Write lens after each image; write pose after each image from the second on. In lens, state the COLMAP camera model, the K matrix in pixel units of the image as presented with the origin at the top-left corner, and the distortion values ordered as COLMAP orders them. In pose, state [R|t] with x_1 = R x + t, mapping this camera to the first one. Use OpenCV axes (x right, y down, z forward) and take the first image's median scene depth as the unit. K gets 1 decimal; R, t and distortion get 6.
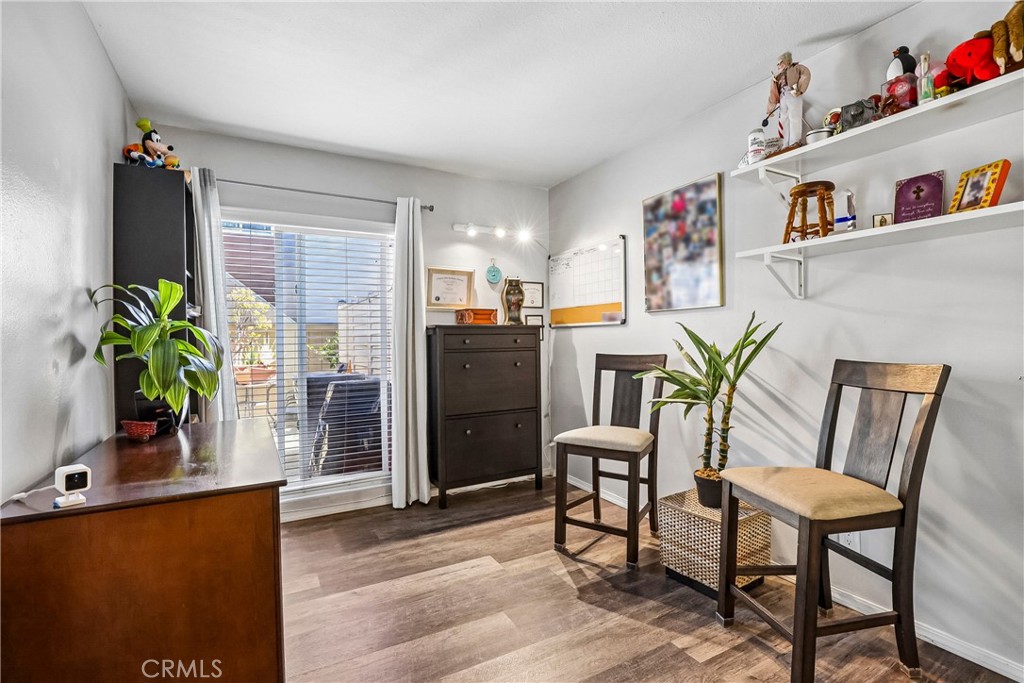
lens RADIAL K [[472.1, 0, 514.5], [0, 472.1, 341.2], [0, 0, 1]] dist [-0.033940, 0.005401]
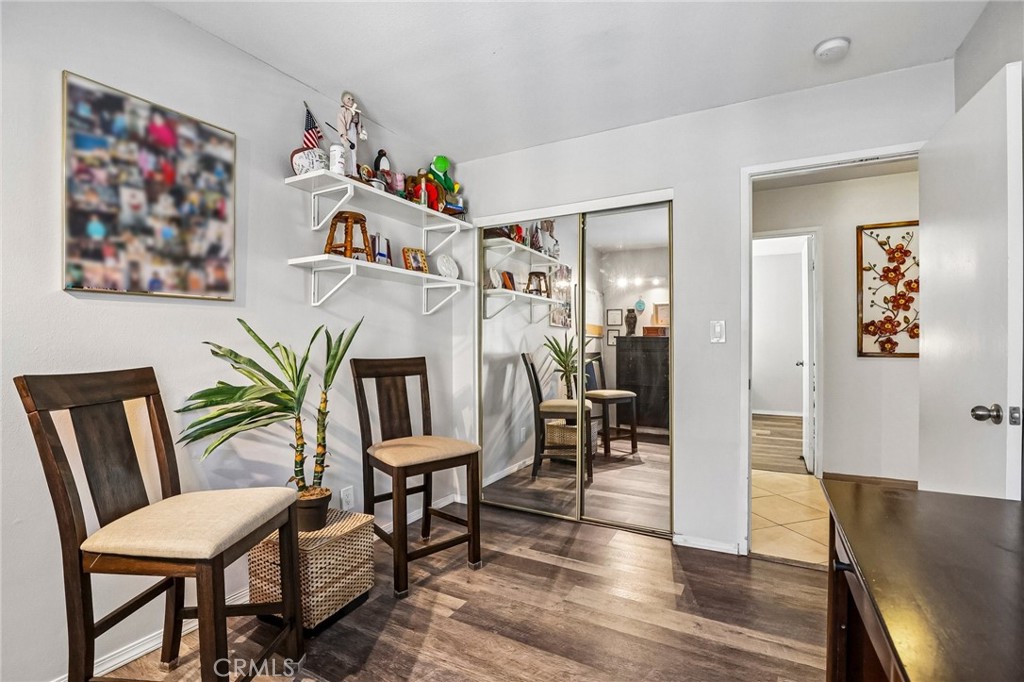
lens RADIAL K [[472.1, 0, 514.3], [0, 472.1, 340.6], [0, 0, 1]] dist [-0.033940, 0.005401]
pose [[-0.536022, 0.008740, 0.844159, -0.460446], [0.009455, 0.999946, -0.004349, 0.000202], [-0.844151, 0.005650, -0.536076, 0.980503]]
